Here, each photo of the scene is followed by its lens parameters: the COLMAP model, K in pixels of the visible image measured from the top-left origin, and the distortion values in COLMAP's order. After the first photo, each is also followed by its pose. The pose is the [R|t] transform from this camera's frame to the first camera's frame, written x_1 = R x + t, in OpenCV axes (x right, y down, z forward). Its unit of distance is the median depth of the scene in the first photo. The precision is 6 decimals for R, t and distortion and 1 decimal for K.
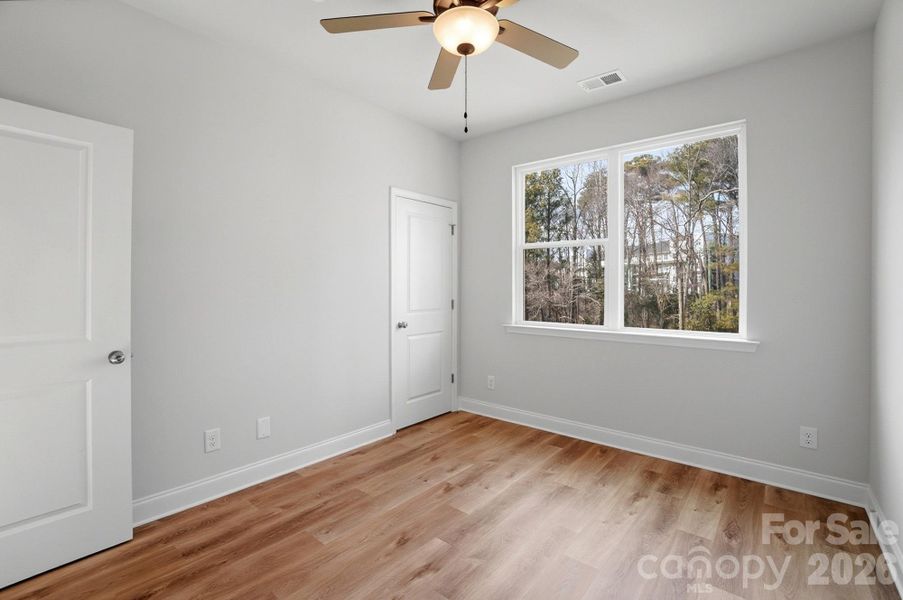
lens RADIAL K [[414.2, 0, 449.8], [0, 414.2, 284.1], [0, 0, 1]] dist [-0.054984, 0.021517]
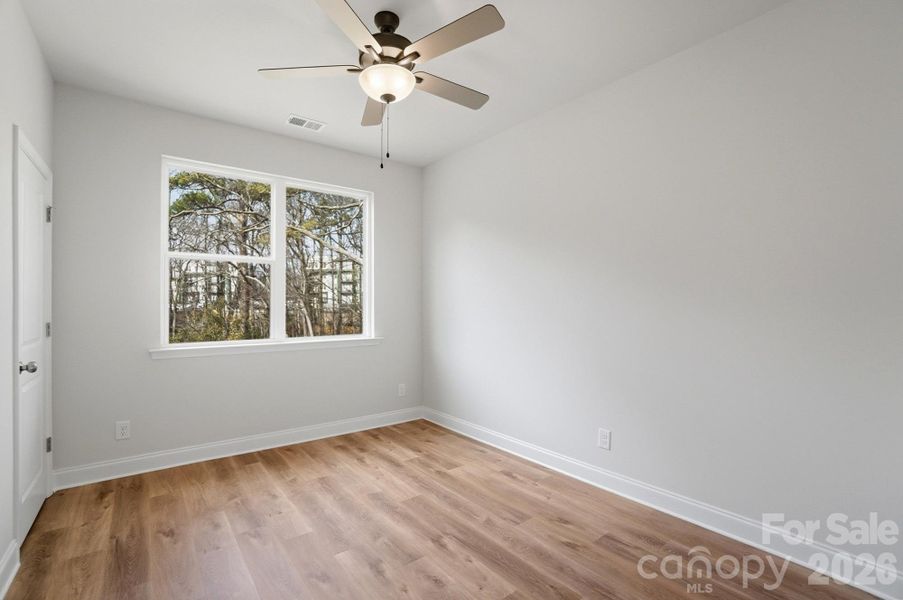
lens RADIAL K [[409.1, 0, 447.6], [0, 409.1, 298.0], [0, 0, 1]] dist [-0.053076, 0.020977]
pose [[0.218104, 0.008491, 0.975889, -0.650588], [-0.004083, 0.999961, -0.007788, 0.001161], [-0.975917, -0.002286, 0.218130, 0.361772]]
